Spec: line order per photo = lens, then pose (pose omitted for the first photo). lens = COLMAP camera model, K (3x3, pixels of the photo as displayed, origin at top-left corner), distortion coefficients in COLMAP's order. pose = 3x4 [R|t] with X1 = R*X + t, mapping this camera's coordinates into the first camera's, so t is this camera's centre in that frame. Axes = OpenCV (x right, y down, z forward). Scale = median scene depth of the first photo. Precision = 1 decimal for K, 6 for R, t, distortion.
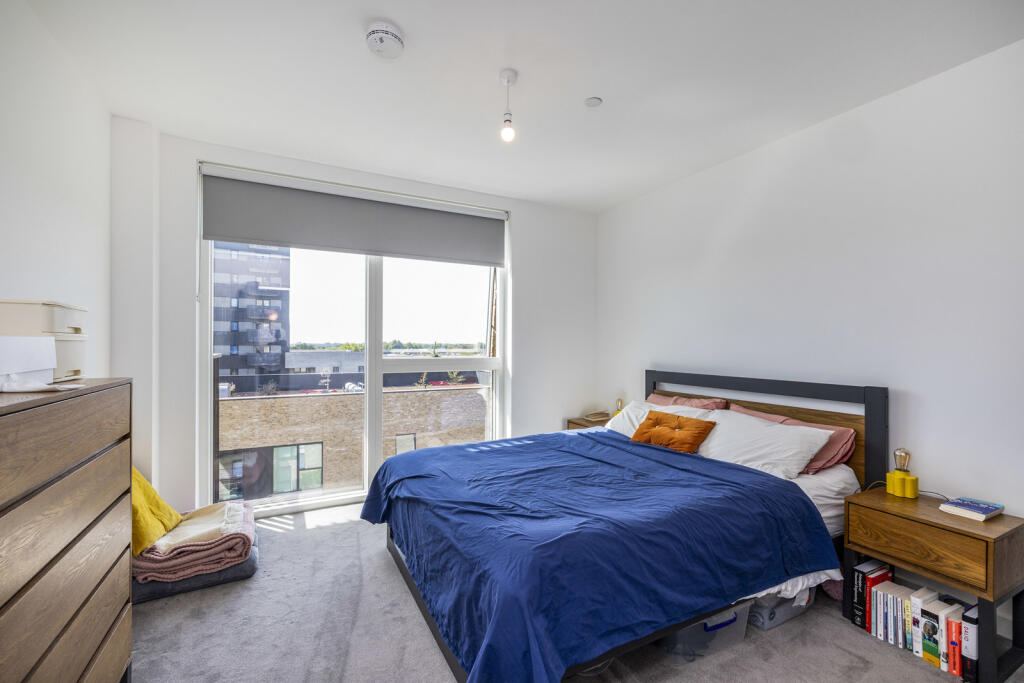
lens RADIAL K [[437.5, 0, 516.6], [0, 437.5, 345.1], [0, 0, 1]] dist [-0.000554, 0.000029]
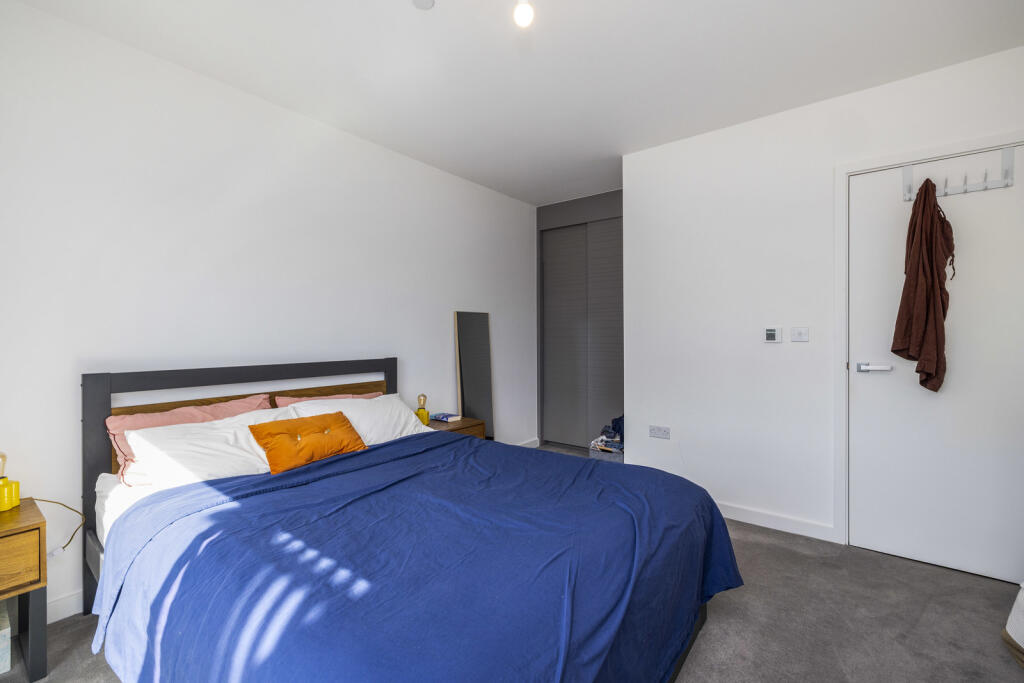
lens RADIAL K [[437.5, 0, 516.6], [0, 437.5, 345.1], [0, 0, 1]] dist [-0.000554, 0.000029]
pose [[-0.408214, -0.026831, 0.912492, -0.547097], [0.003687, 0.999511, 0.031039, 0.013249], [-0.912879, 0.016034, -0.407915, 1.101864]]
